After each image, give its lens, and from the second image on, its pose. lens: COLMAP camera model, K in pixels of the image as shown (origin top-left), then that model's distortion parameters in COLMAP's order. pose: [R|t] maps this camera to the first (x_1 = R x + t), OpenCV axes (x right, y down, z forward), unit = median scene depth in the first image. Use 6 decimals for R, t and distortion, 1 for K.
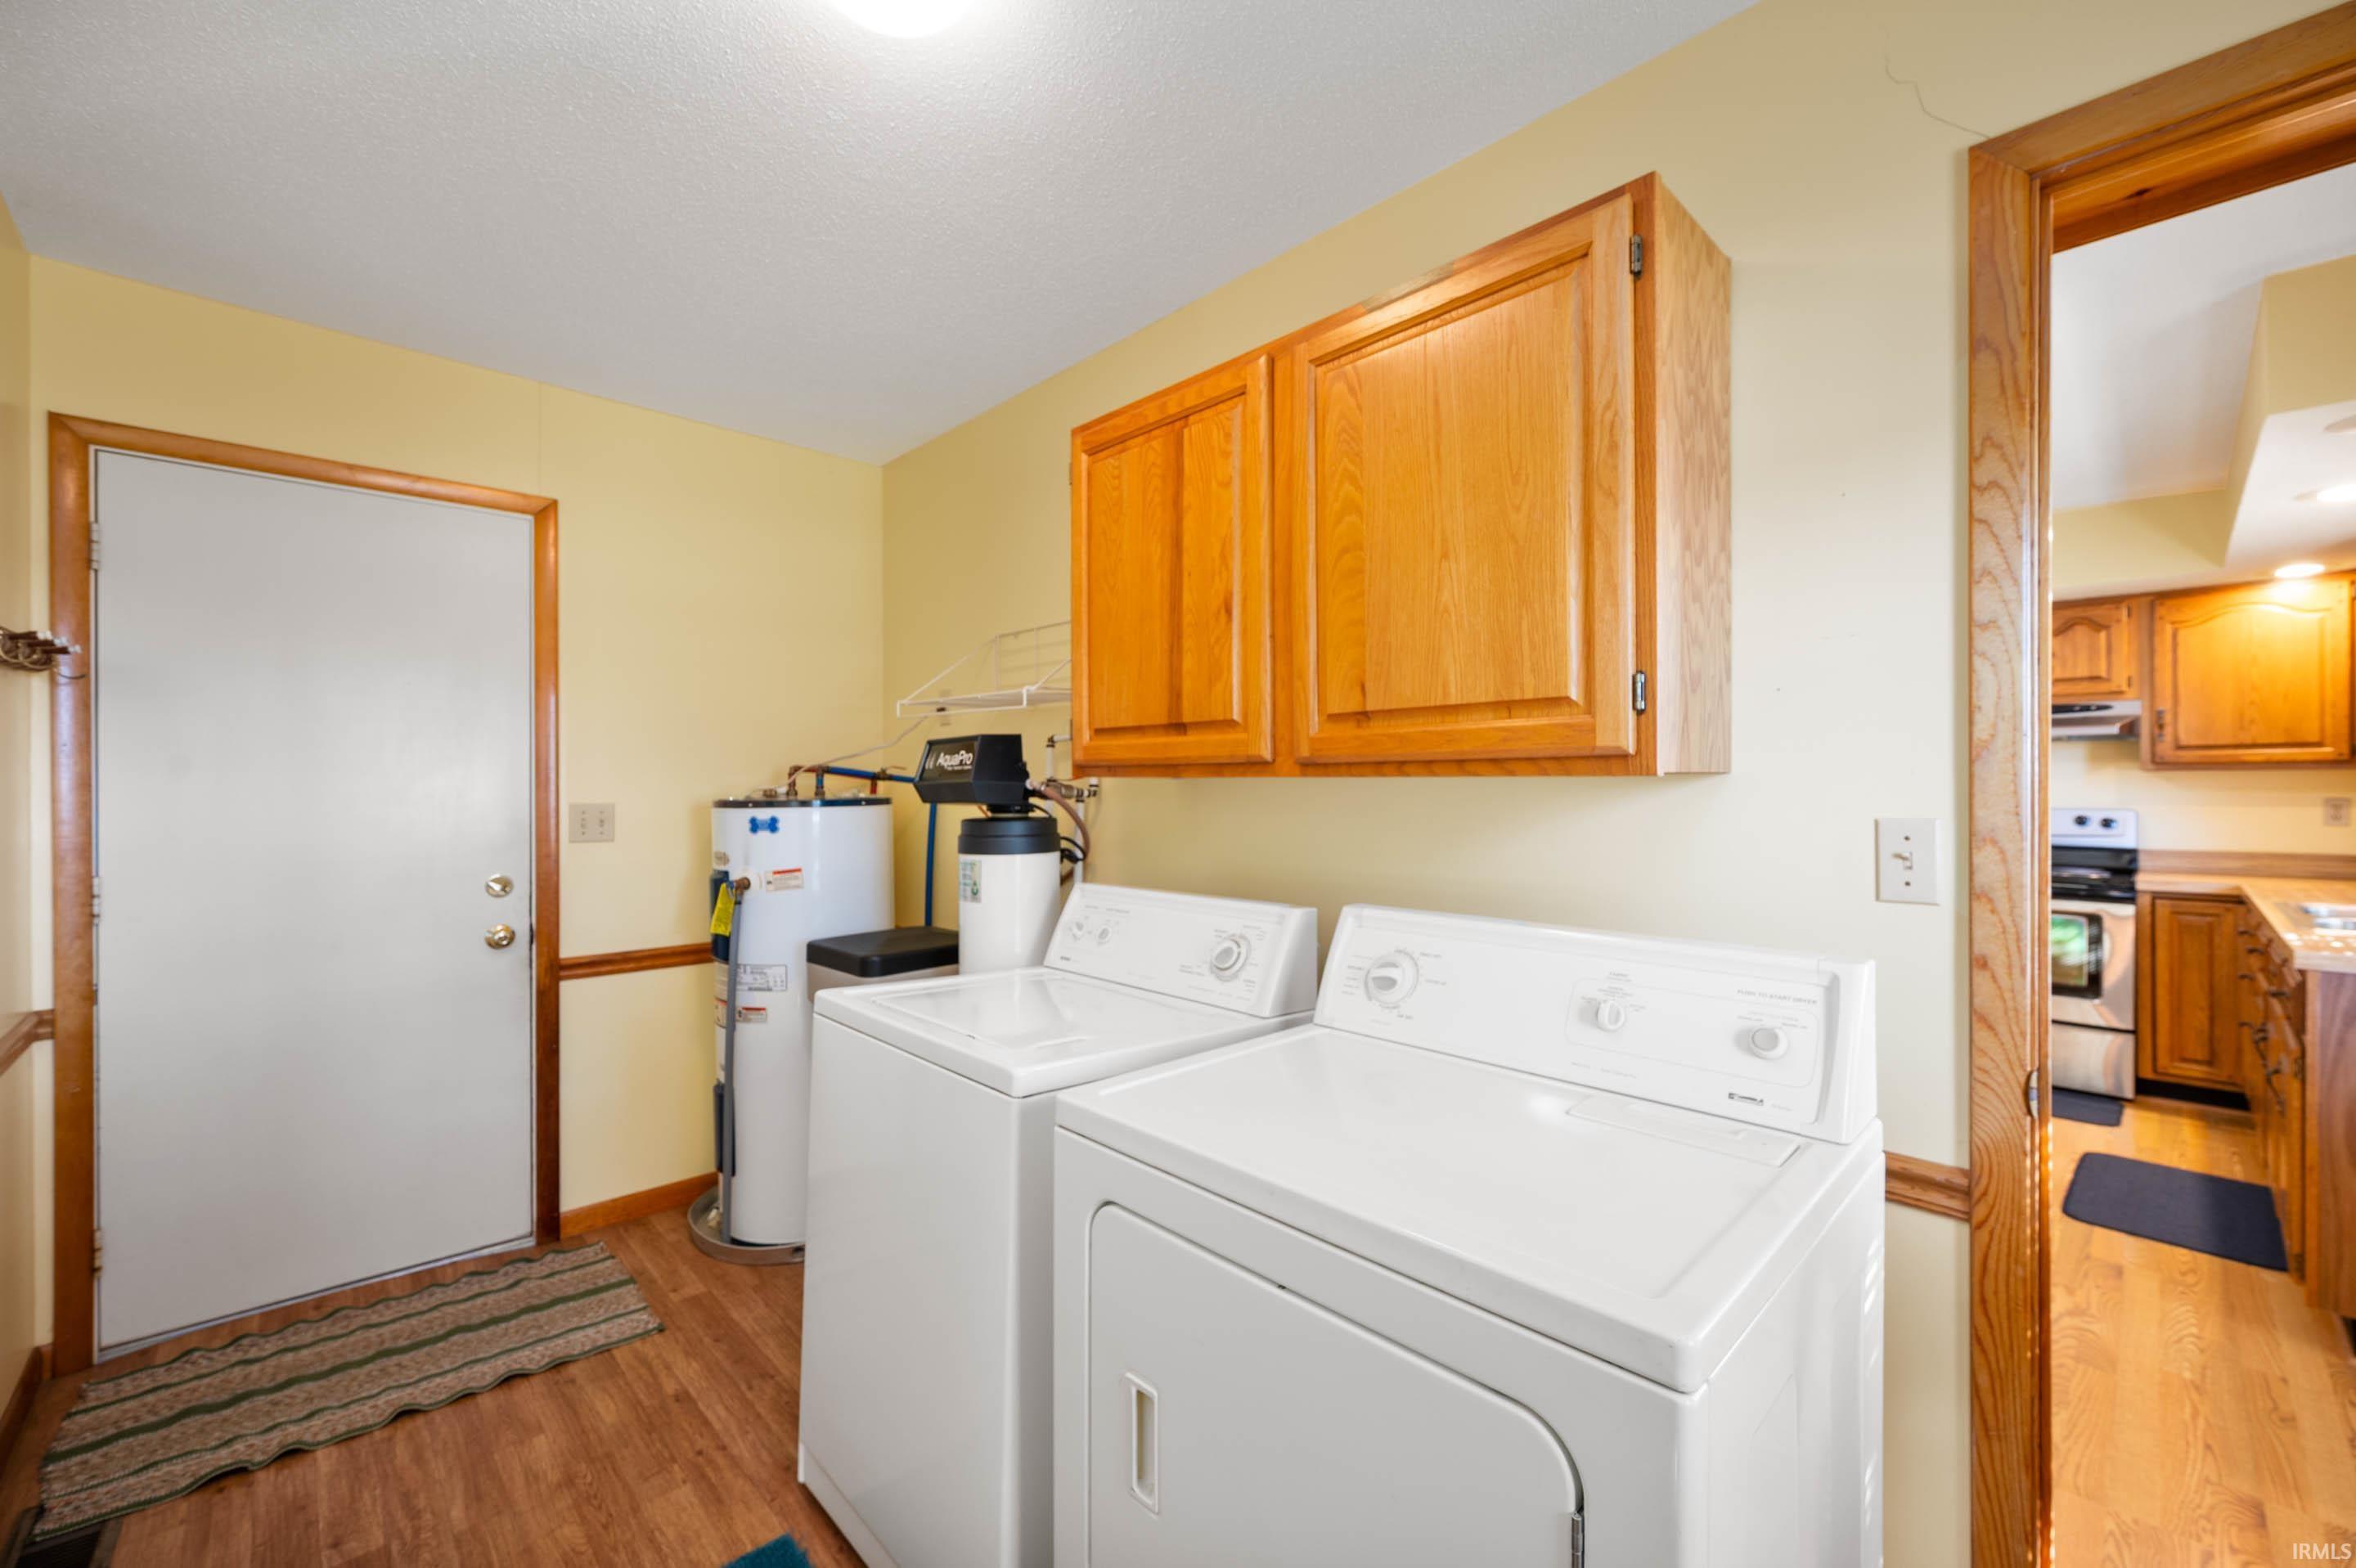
lens RADIAL K [[935.9, 0, 1192.5], [0, 935.9, 784.6], [0, 0, 1]] dist [0.002536, 0.000442]
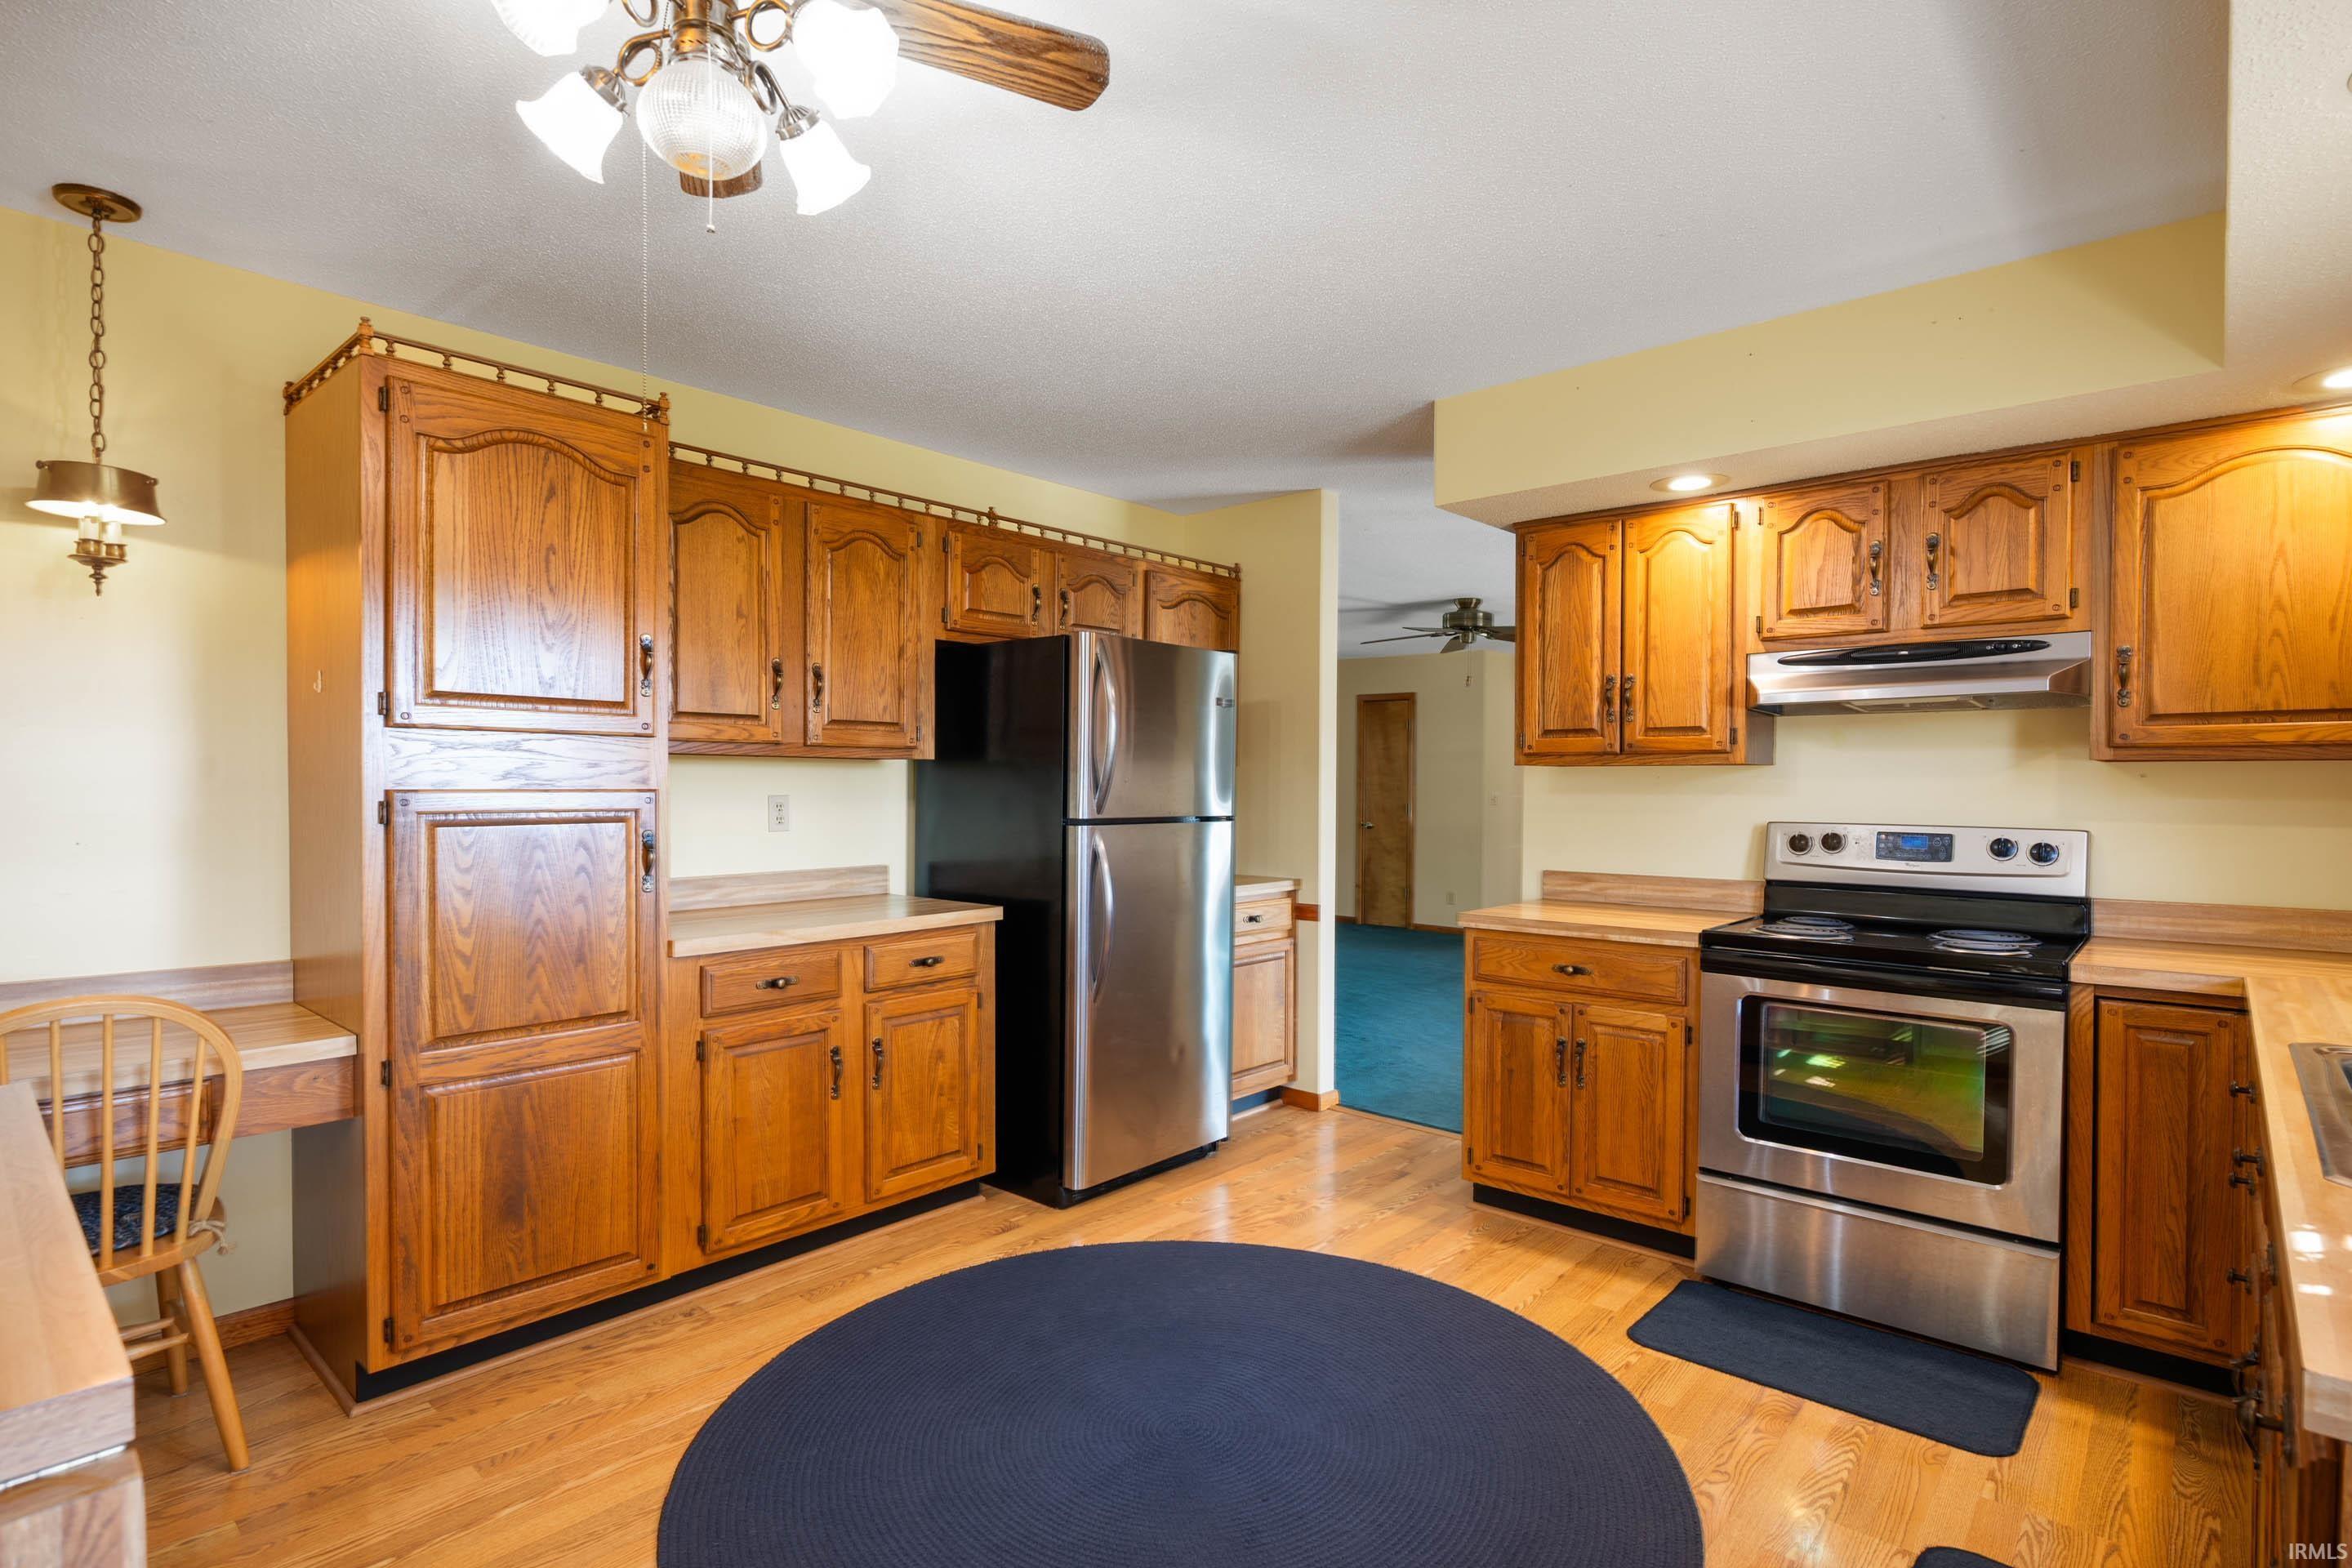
lens RADIAL K [[1156.0, 0, 1174.6], [0, 1156.0, 794.1], [0, 0, 1]] dist [-0.002223, 0.001213]
pose [[0.997455, 0.007478, 0.070909, 0.435355], [-0.008485, 0.999867, 0.013918, 0.000158], [-0.070796, -0.014485, 0.997386, 0.369483]]
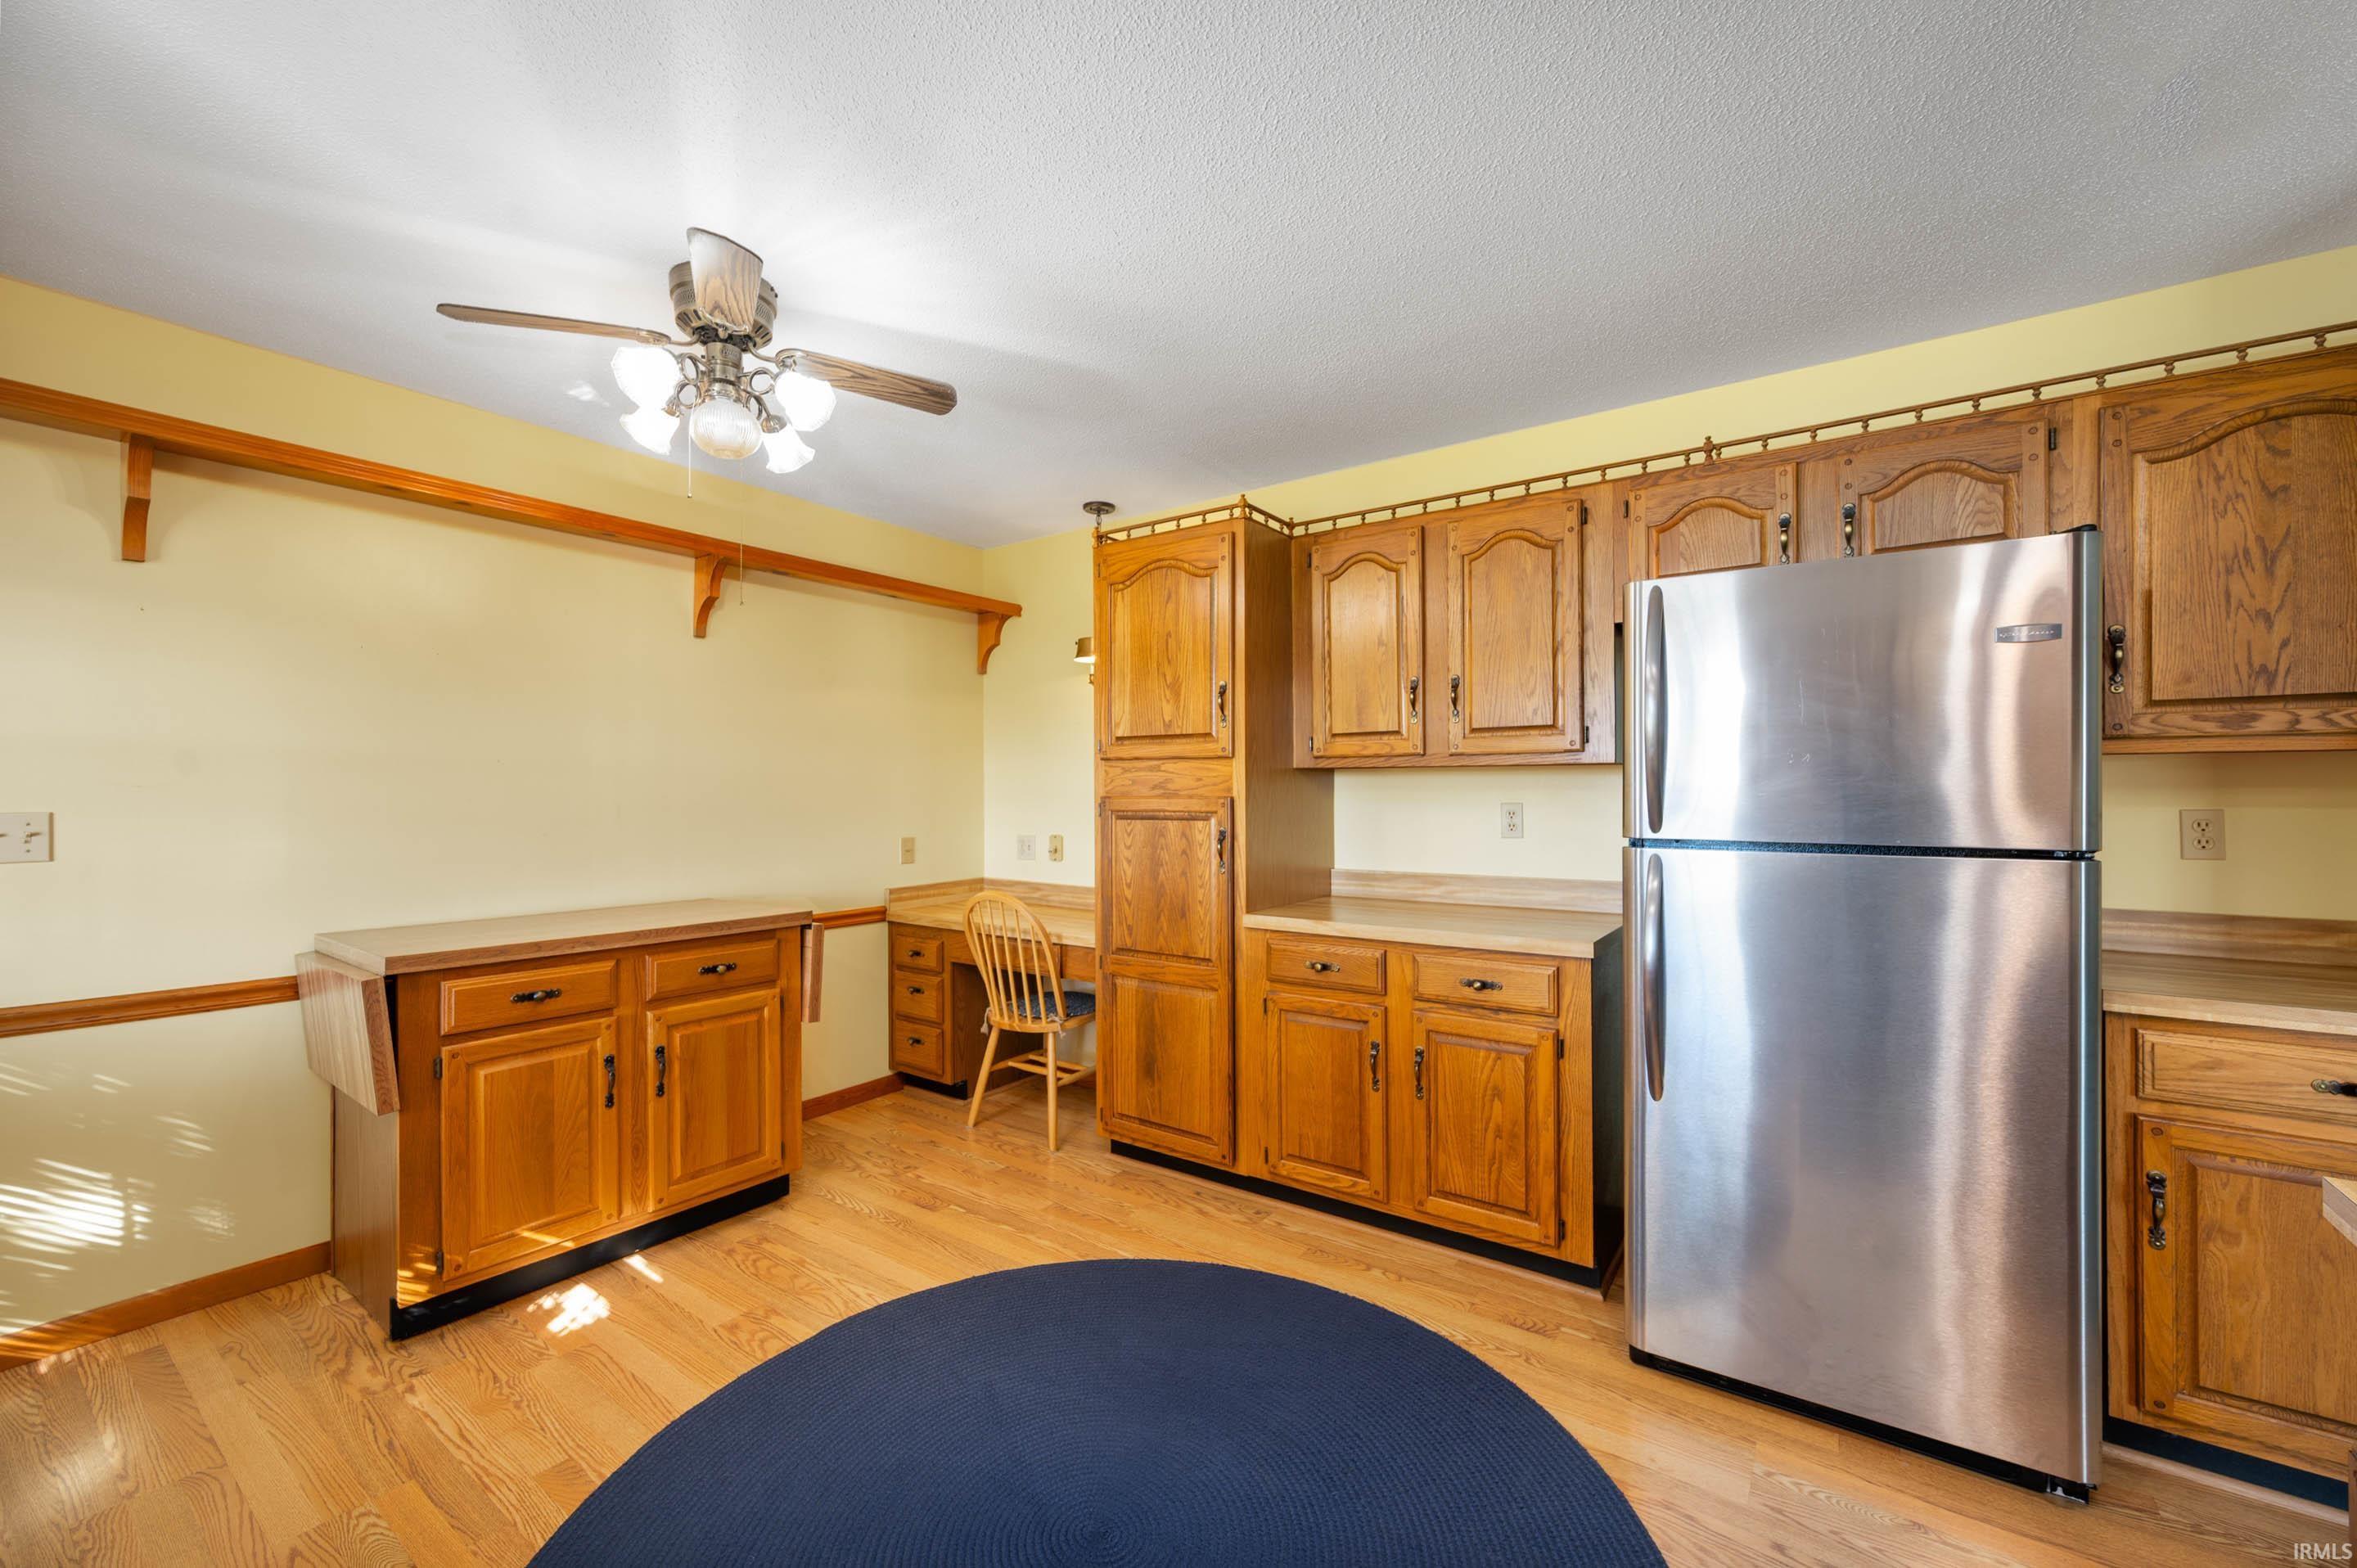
lens RADIAL K [[936.4, 0, 1190.4], [0, 936.4, 786.6], [0, 0, 1]] dist [0.002536, 0.000442]
pose [[0.186706, -0.003309, -0.982410, 1.152459], [0.005163, 0.999984, -0.002387, 0.004804], [0.982402, -0.004627, 0.186720, 1.211455]]
